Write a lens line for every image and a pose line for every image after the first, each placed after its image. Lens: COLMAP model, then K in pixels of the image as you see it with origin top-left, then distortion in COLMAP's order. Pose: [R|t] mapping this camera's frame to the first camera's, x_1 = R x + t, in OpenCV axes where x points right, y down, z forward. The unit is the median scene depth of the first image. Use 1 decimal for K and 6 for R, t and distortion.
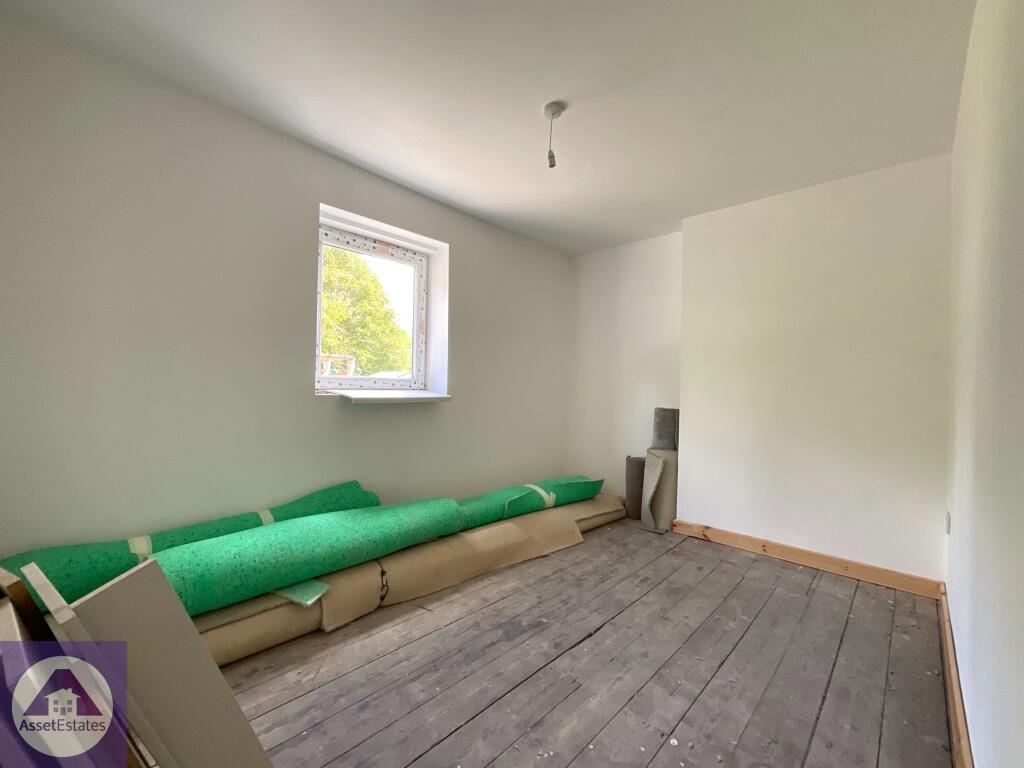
lens RADIAL K [[416.0, 0, 510.9], [0, 416.0, 384.4], [0, 0, 1]] dist [-0.001665, 0.001138]
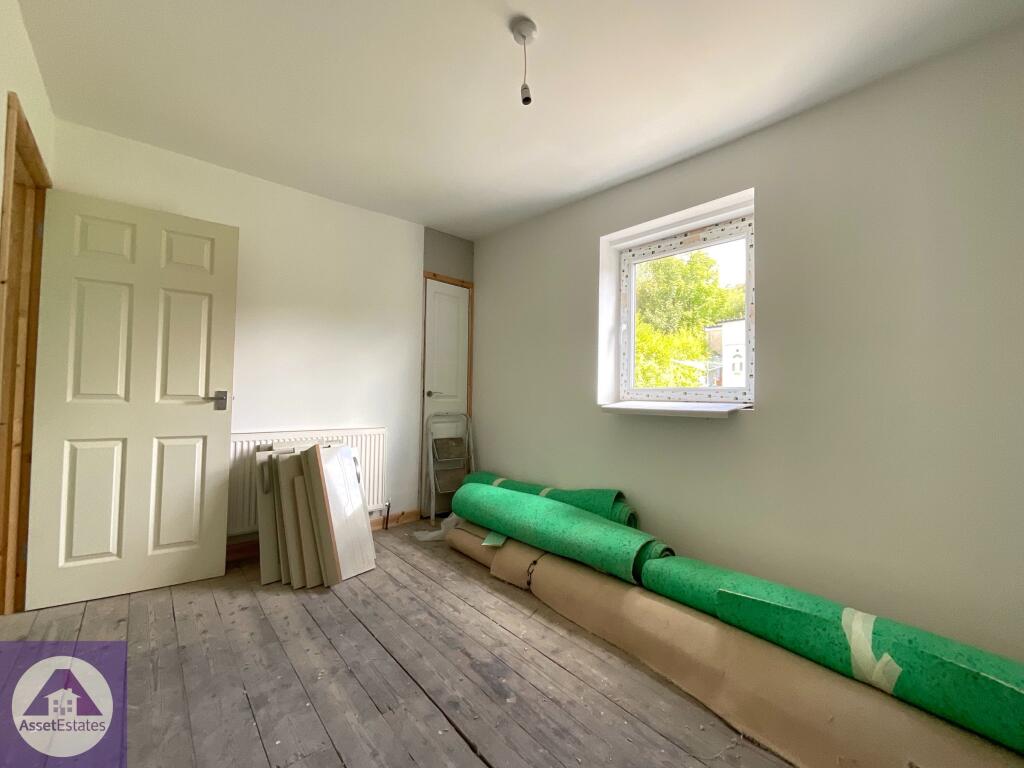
lens RADIAL K [[416.0, 0, 510.8], [0, 416.0, 385.5], [0, 0, 1]] dist [-0.001665, 0.001138]
pose [[-0.072869, -0.050801, -0.996047, 0.805921], [-0.019554, 0.998583, -0.049500, 0.040354], [0.997150, 0.015870, -0.073759, 0.994838]]
